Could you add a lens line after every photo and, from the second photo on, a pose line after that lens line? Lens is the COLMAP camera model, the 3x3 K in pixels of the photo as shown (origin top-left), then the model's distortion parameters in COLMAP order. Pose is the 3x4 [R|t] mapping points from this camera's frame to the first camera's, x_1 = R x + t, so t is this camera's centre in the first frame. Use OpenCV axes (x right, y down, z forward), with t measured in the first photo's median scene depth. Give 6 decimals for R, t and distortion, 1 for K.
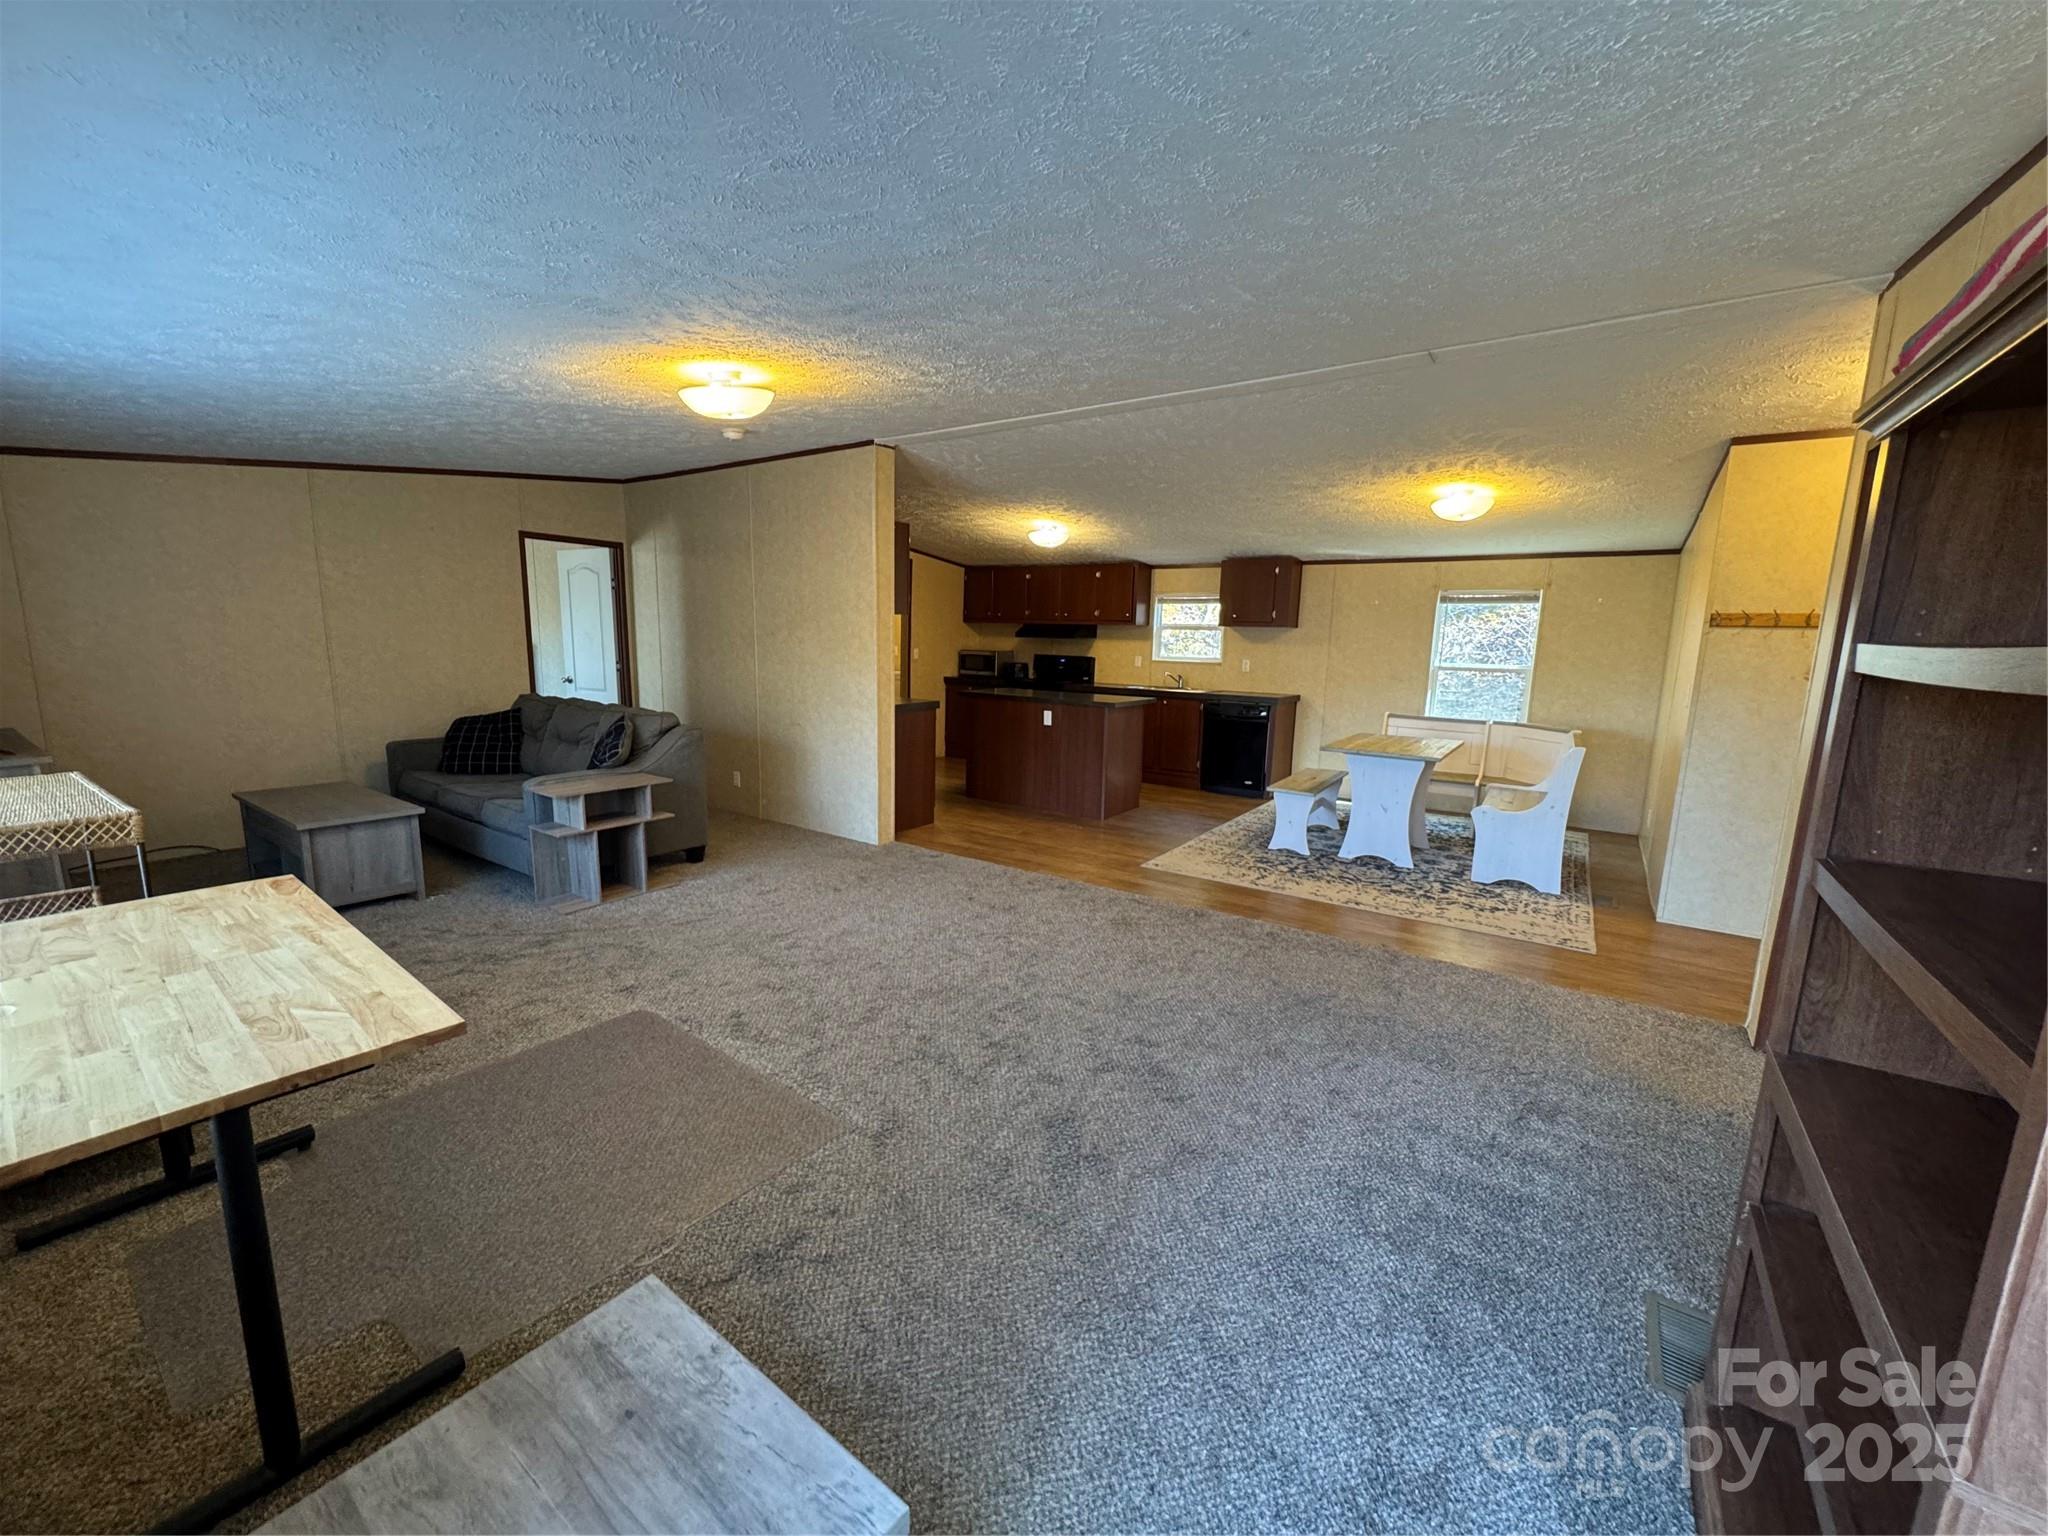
lens RADIAL K [[816.6, 0, 1024.0], [0, 816.6, 768.0], [0, 0, 1]] dist [0.000008, -0.000032]
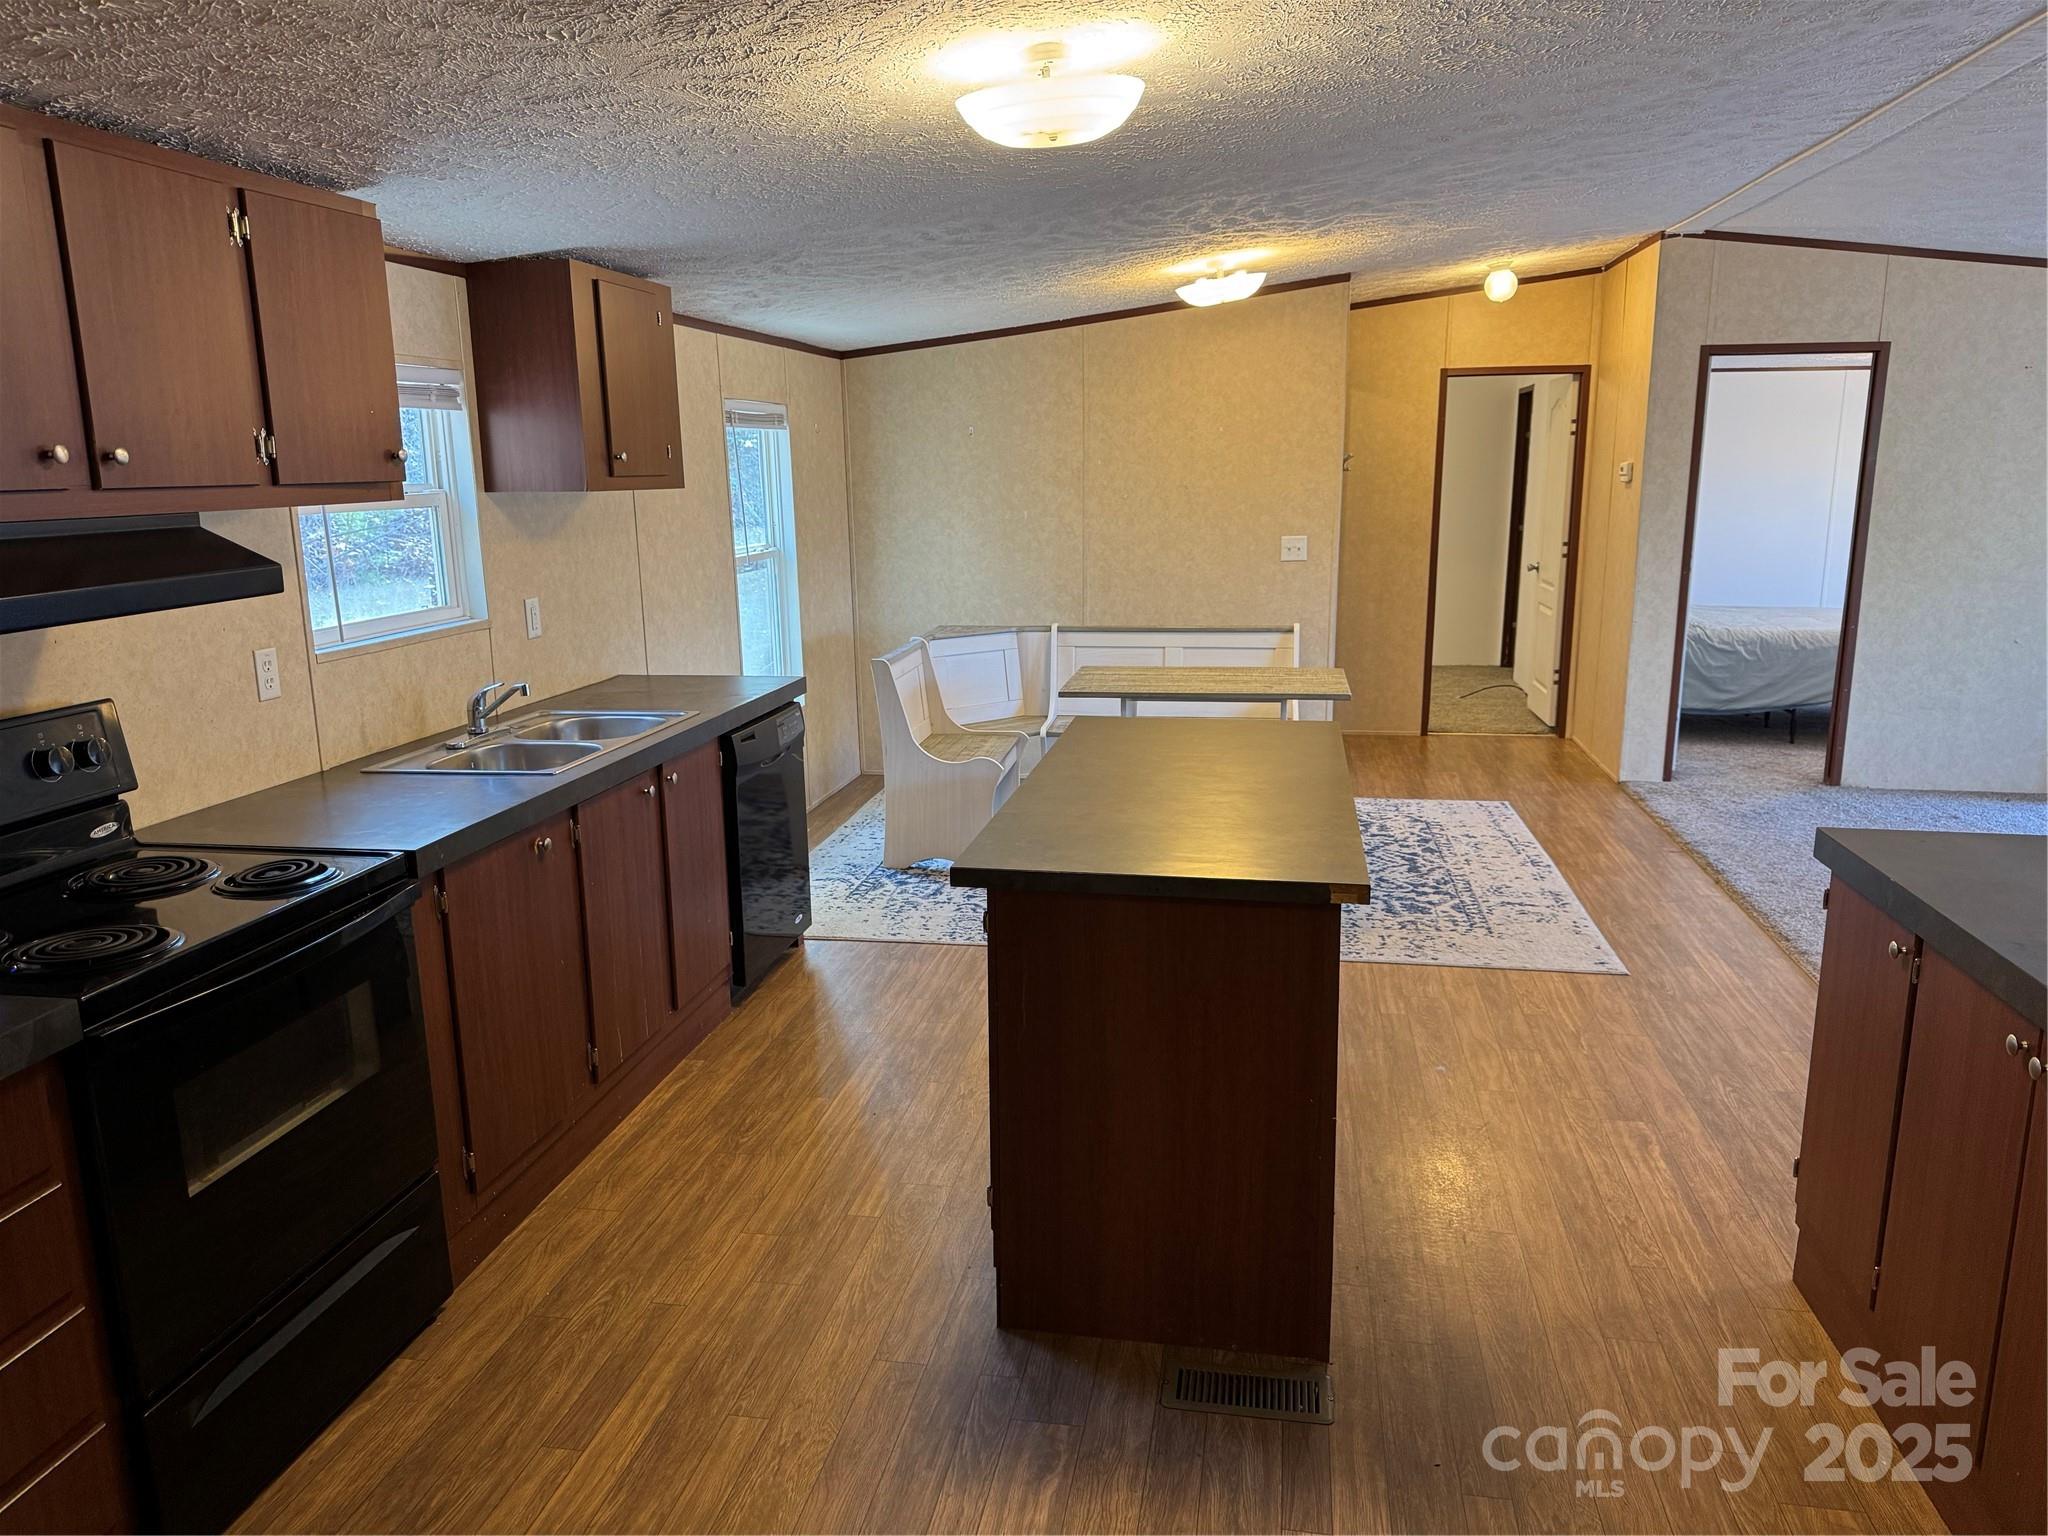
lens RADIAL K [[1434.9, 0, 1024.0], [0, 1434.9, 768.0], [0, 0, 1]] dist [0.001479, 0.000197]
pose [[-0.406712, -0.209200, 0.889281, -0.492405], [0.153030, 0.944072, 0.292077, -0.332908], [-0.900648, 0.254878, -0.351952, 1.720610]]
